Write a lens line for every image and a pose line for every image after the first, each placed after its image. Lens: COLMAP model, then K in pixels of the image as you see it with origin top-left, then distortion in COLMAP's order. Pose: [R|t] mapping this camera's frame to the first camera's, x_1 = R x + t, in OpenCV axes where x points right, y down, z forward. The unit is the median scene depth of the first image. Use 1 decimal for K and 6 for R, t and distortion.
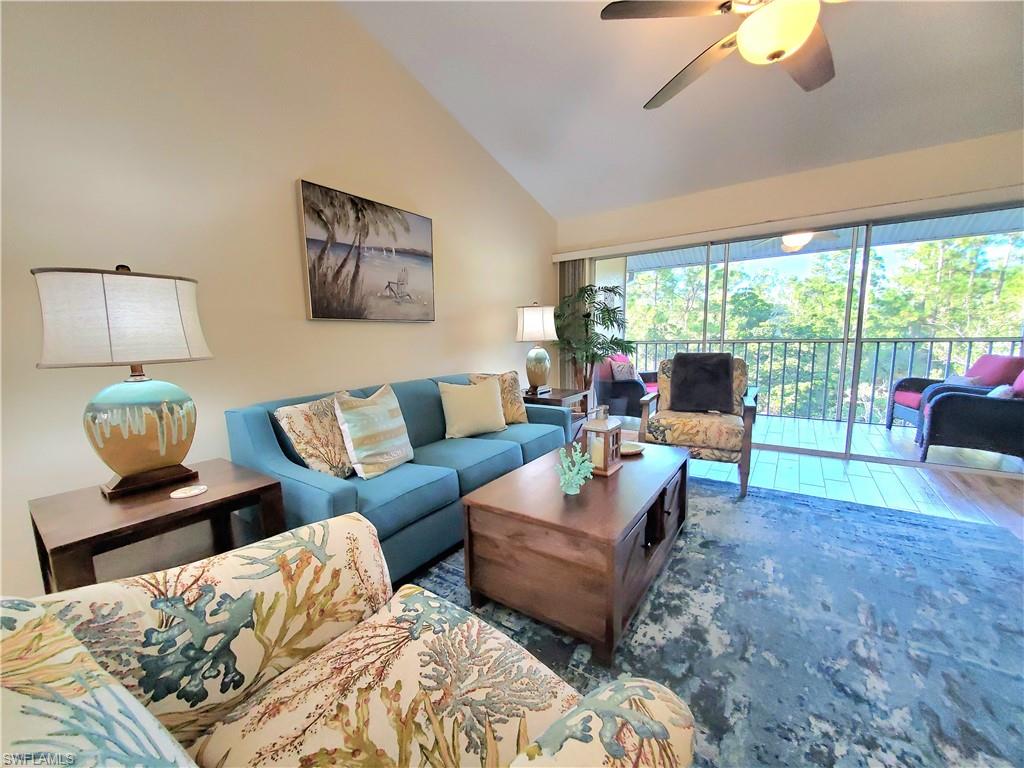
lens RADIAL K [[406.2, 0, 501.8], [0, 406.2, 392.9], [0, 0, 1]] dist [0.002763, -0.001293]
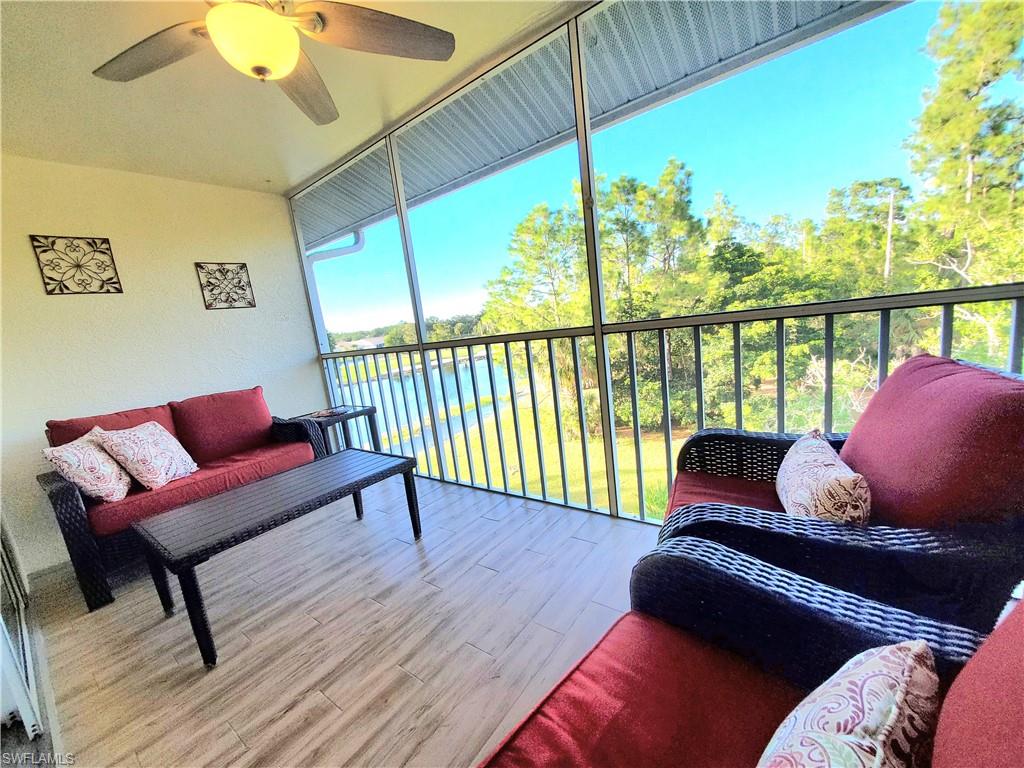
lens RADIAL K [[406.2, 0, 500.5], [0, 406.2, 386.1], [0, 0, 1]] dist [0.002763, -0.001293]
pose [[0.993204, -0.098850, -0.061434, 1.623075], [0.100379, 0.994699, 0.022309, -0.194976], [0.058903, -0.028324, 0.997862, 1.243221]]
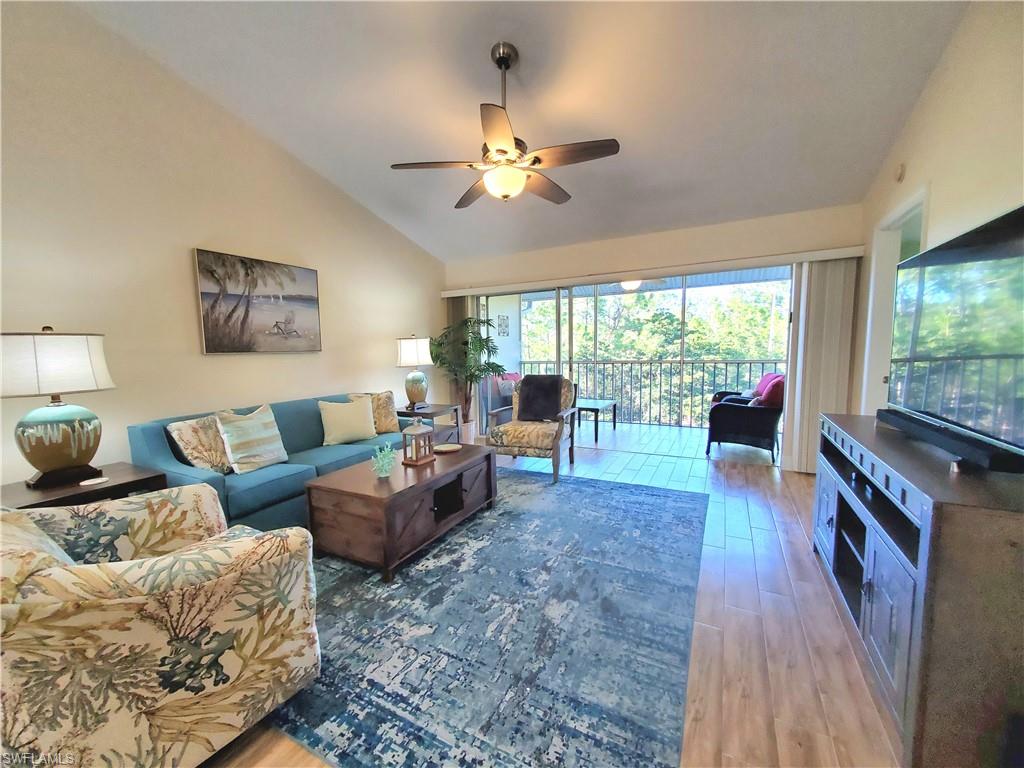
lens RADIAL K [[406.2, 0, 501.9], [0, 406.2, 392.4], [0, 0, 1]] dist [0.002763, -0.001293]
pose [[0.992624, -0.012023, 0.120637, 0.297445], [0.016315, 0.999266, -0.034653, -0.000249], [-0.120131, 0.036366, 0.992092, -0.371152]]
